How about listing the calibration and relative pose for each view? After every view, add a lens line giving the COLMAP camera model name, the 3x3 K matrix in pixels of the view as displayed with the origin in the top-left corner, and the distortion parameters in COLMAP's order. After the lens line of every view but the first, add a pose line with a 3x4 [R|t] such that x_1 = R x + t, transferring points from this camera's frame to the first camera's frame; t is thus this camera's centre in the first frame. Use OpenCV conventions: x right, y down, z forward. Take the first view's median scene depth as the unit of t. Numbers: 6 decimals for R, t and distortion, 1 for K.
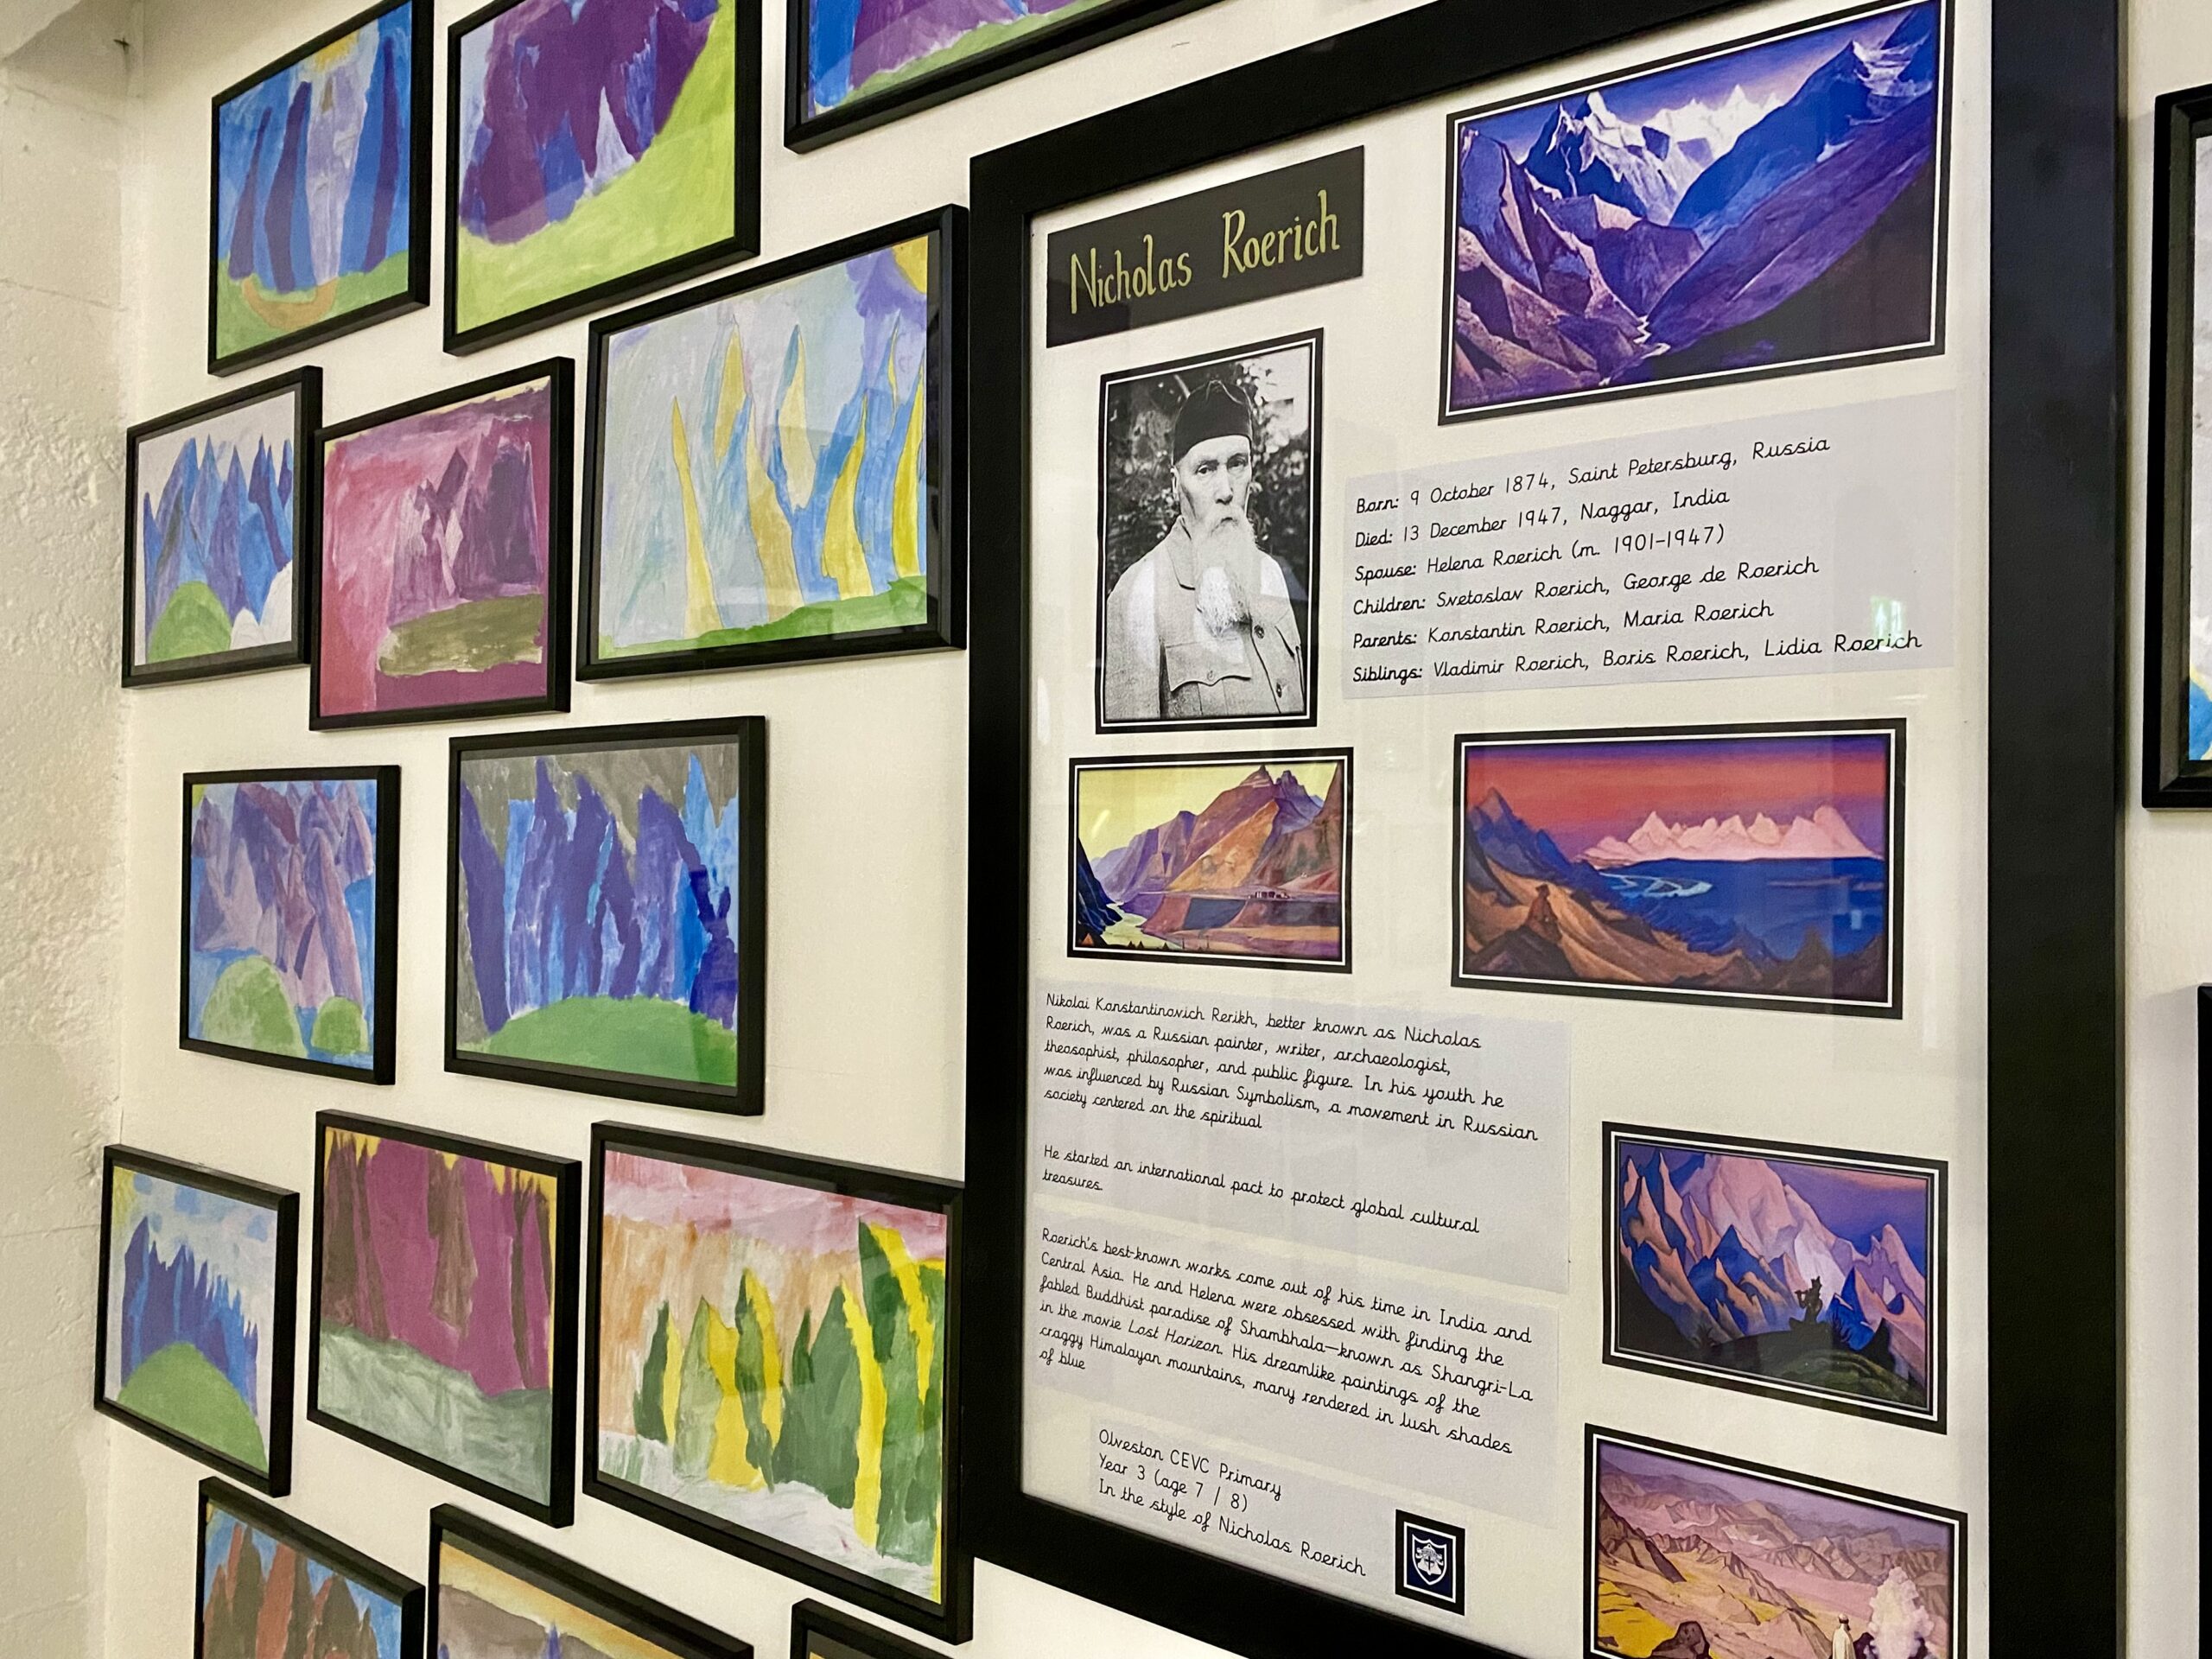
lens RADIAL K [[1822.9, 0, 1103.8], [0, 1822.9, 827.2], [0, 0, 1]] dist [0.060072, -0.110227]
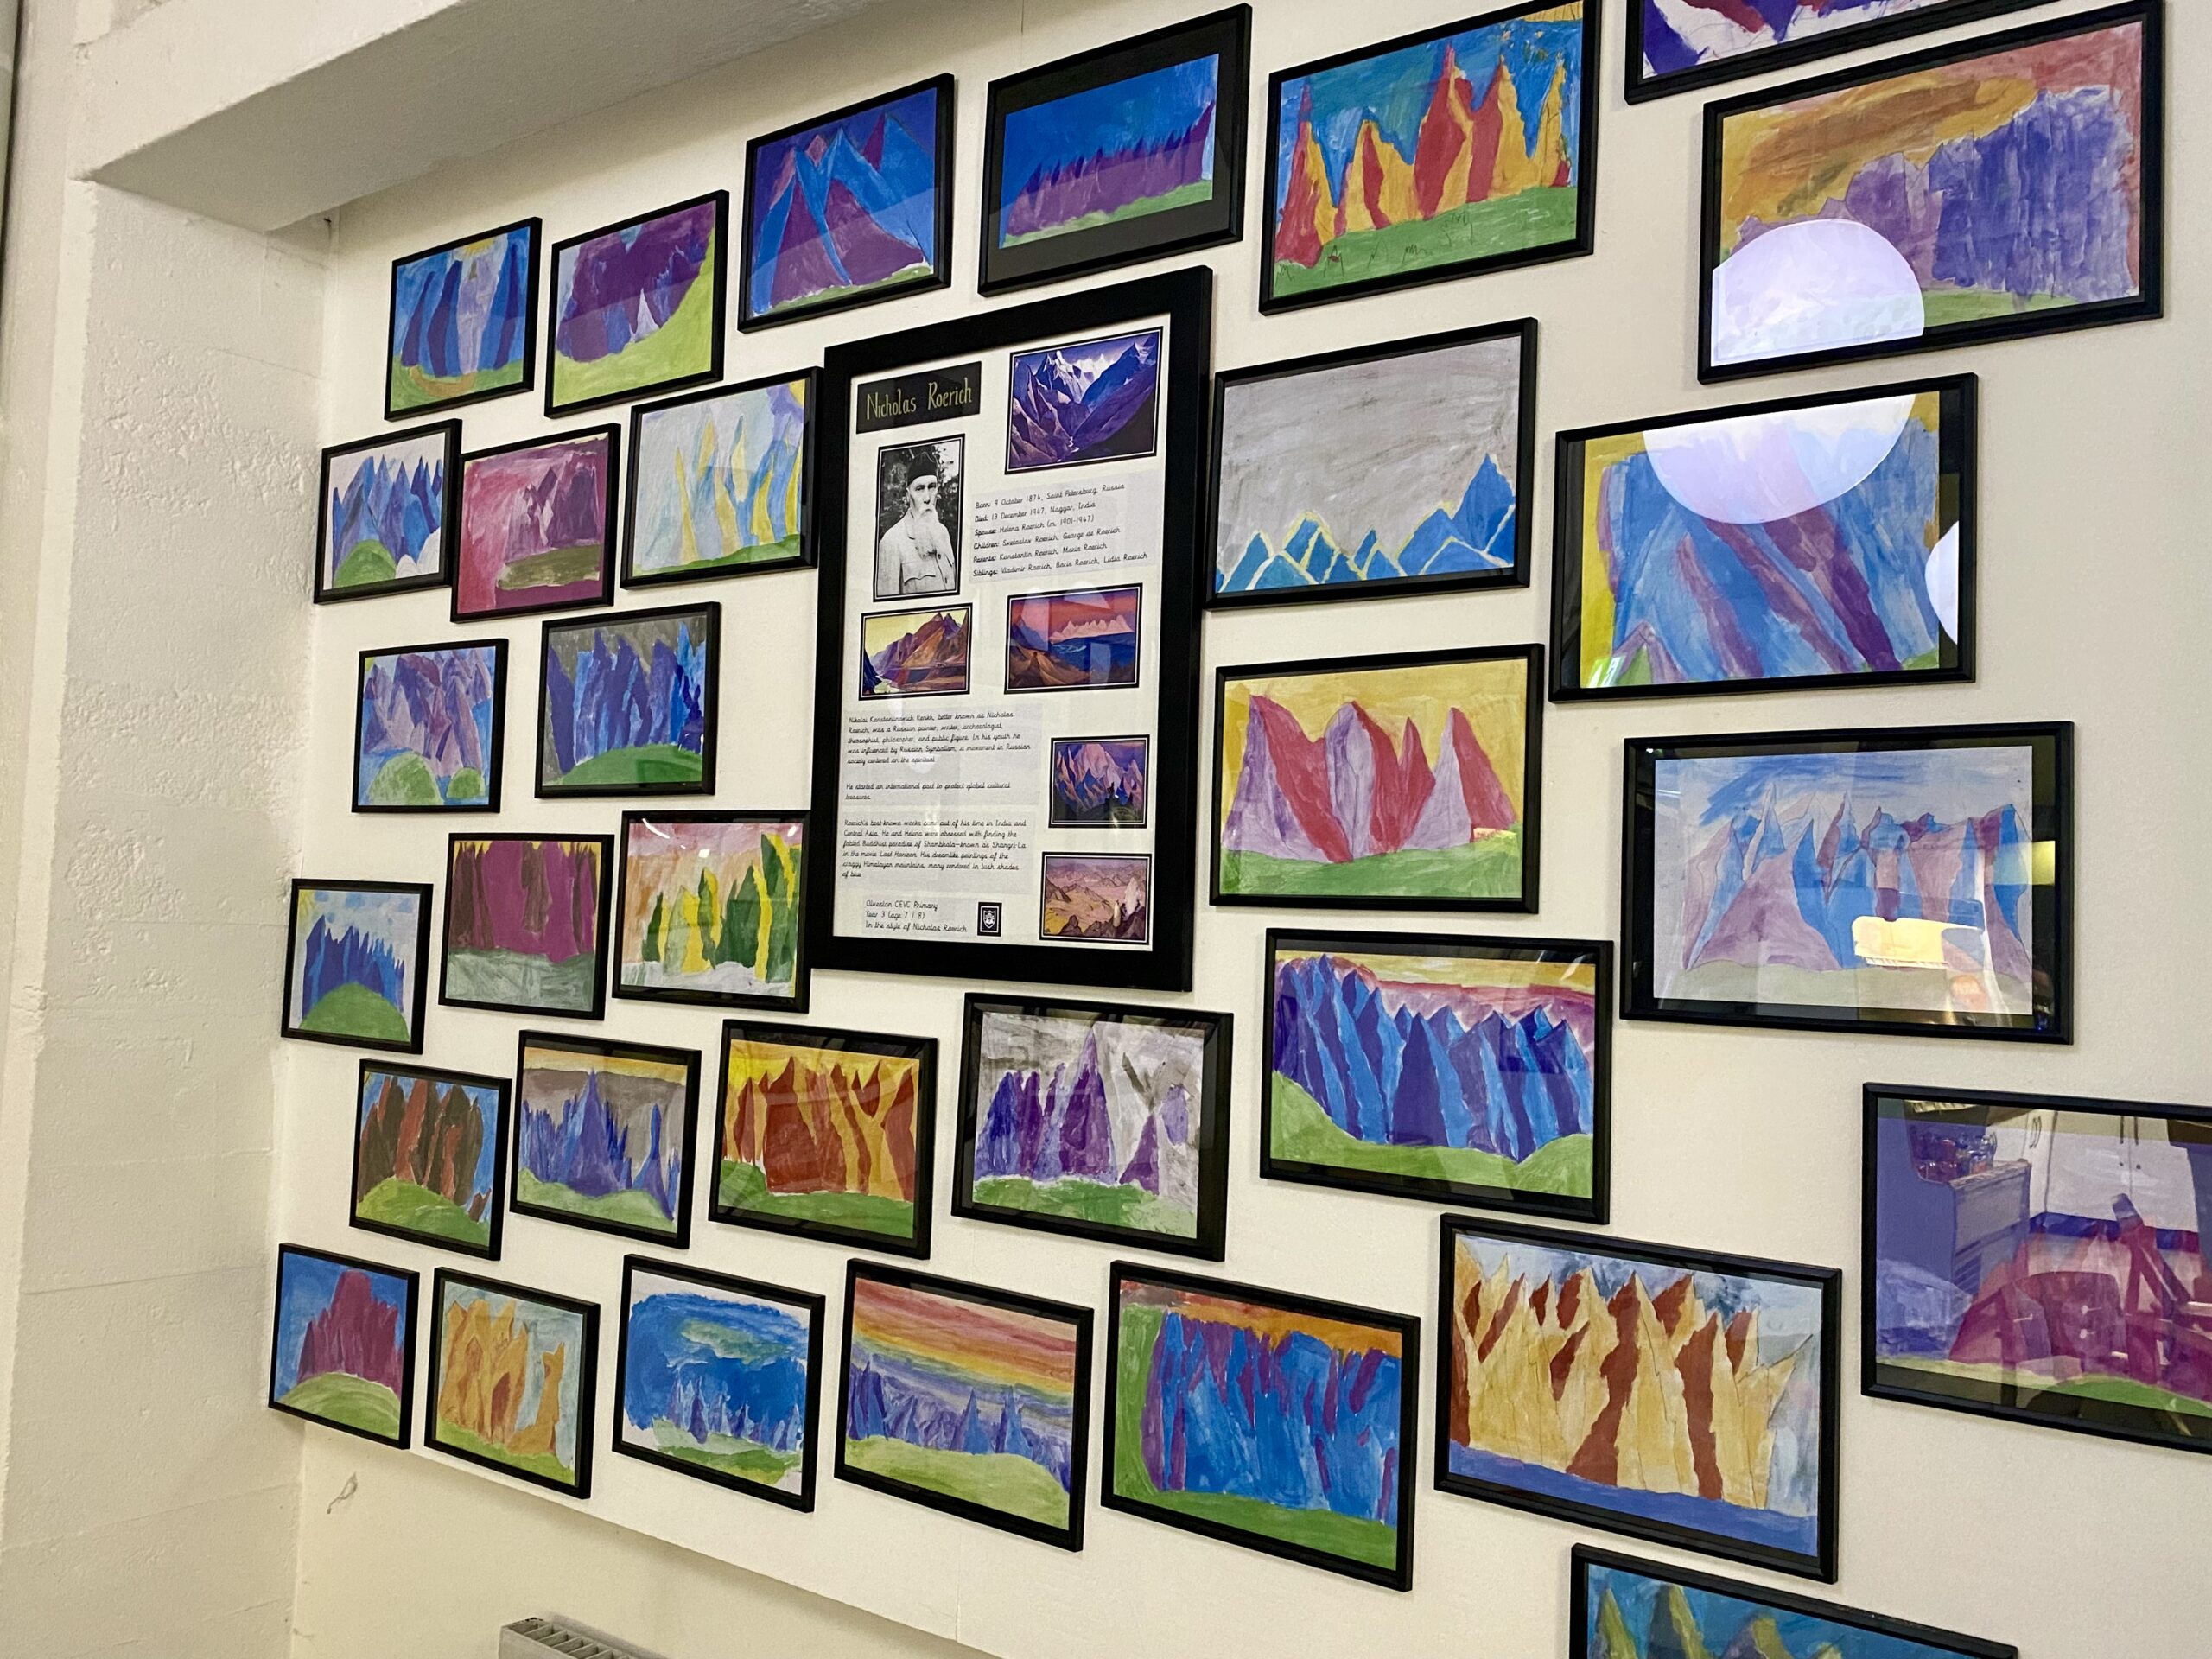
lens RADIAL K [[1823.2, 0, 1138.8], [0, 1823.2, 829.2], [0, 0, 1]] dist [0.140444, -0.352140]
pose [[0.996638, 0.025375, 0.077906, 0.145052], [-0.023019, 0.999254, -0.030997, 0.275945], [-0.078635, 0.029099, 0.996479, -1.220351]]
